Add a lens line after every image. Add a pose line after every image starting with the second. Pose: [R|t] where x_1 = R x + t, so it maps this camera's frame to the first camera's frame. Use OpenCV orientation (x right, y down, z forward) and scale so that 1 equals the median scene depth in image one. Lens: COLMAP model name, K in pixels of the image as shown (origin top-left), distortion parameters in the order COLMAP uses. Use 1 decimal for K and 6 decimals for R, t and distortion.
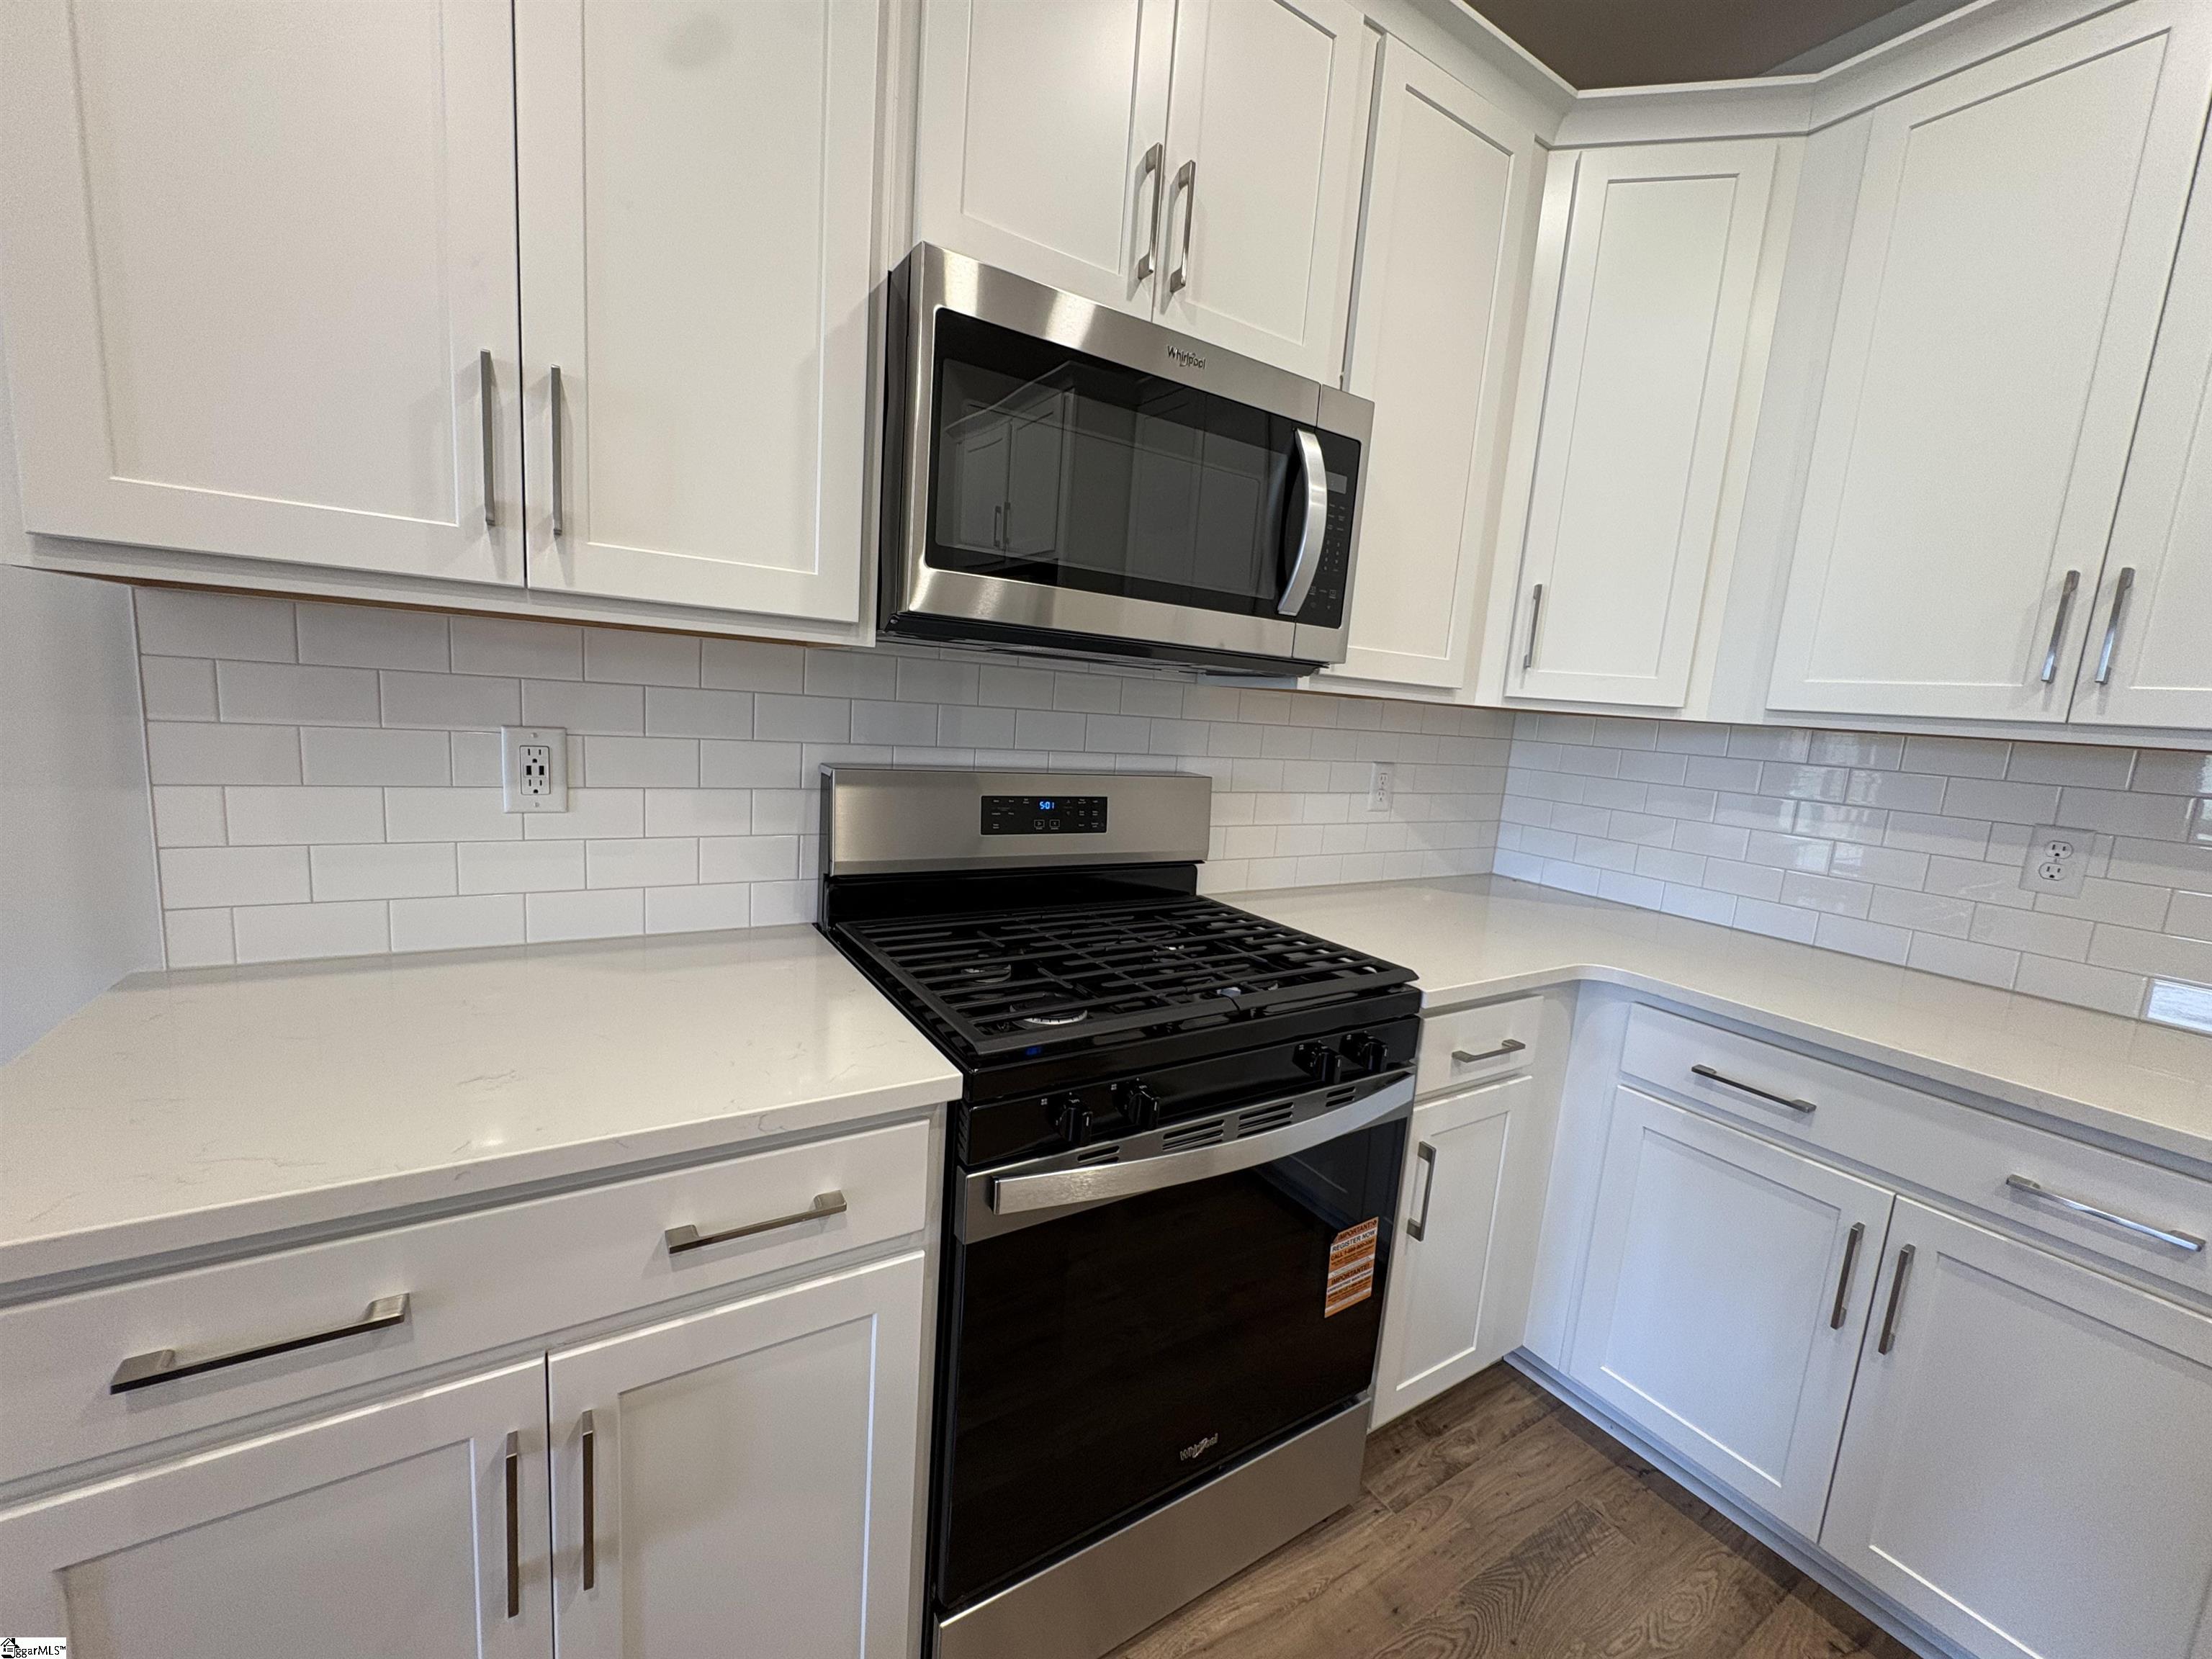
lens RADIAL K [[882.3, 0, 1103.7], [0, 882.3, 832.0], [0, 0, 1]] dist [0.000537, 0.000066]
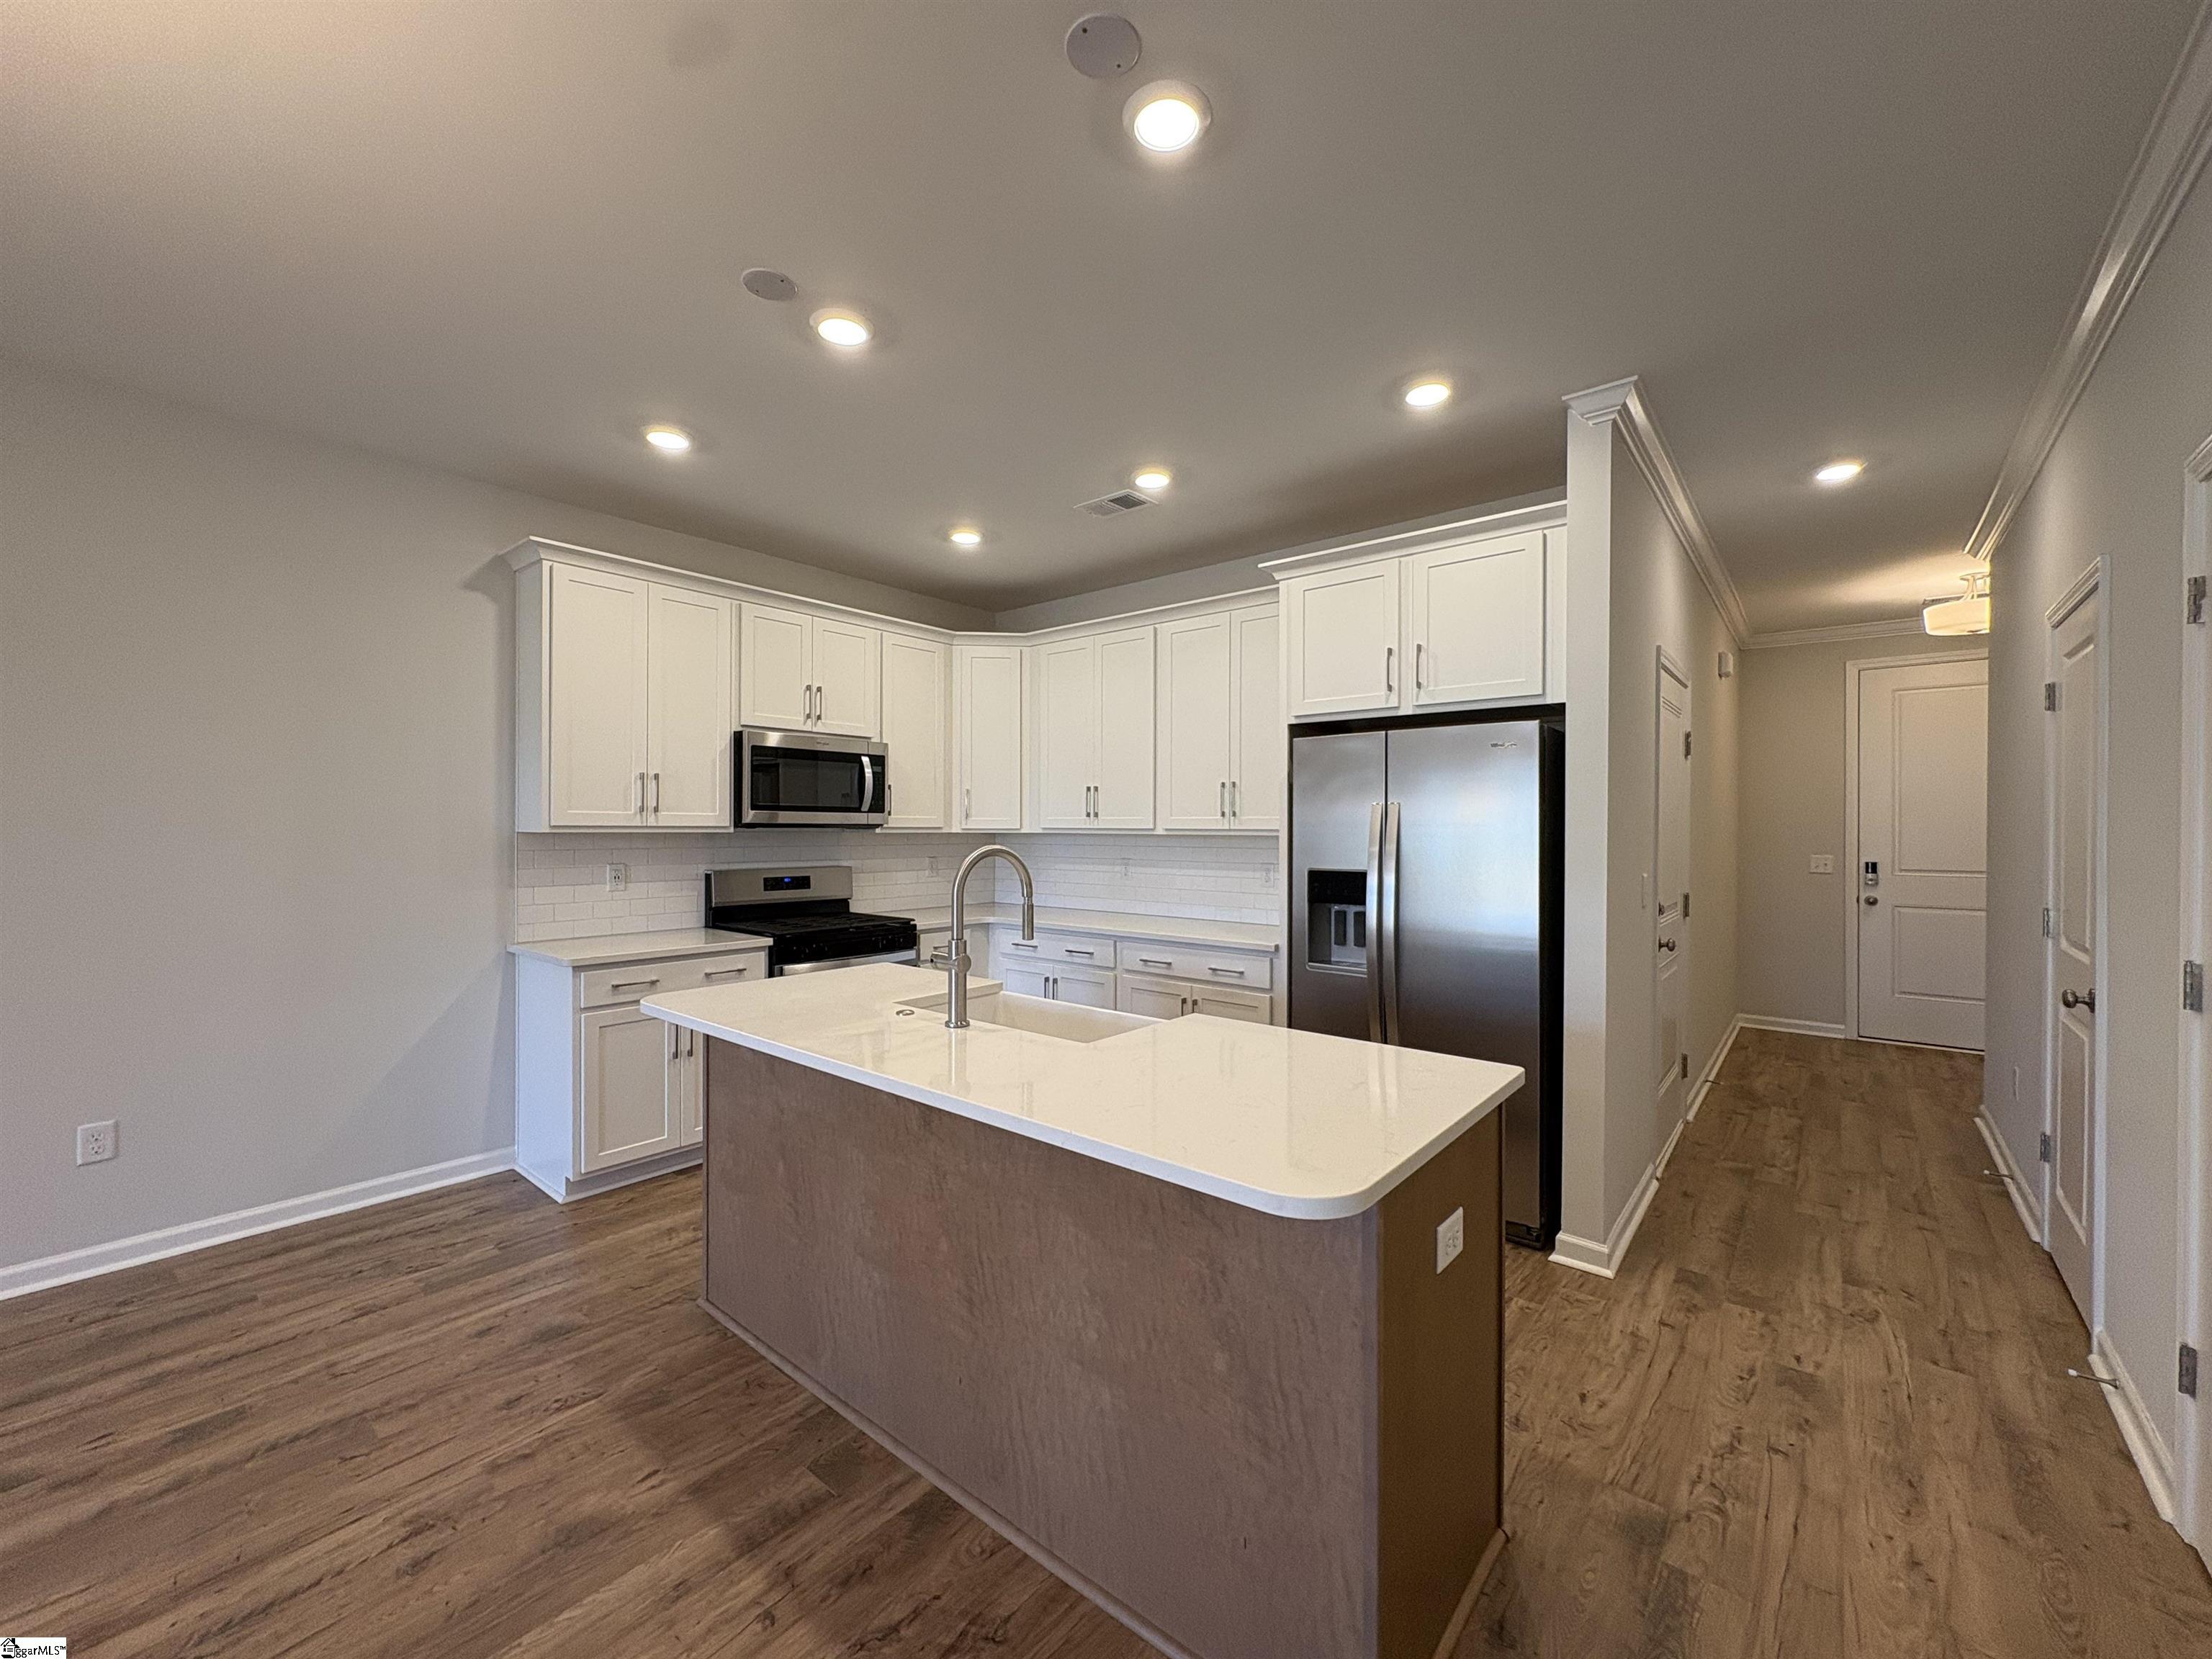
lens RADIAL K [[882.3, 0, 1105.2], [0, 882.3, 830.8], [0, 0, 1]] dist [0.000537, 0.000066]
pose [[0.950109, -0.070857, 0.303763, 0.062968], [0.111027, 0.986899, -0.117062, 0.296154], [-0.291488, 0.144947, 0.945529, -2.276522]]
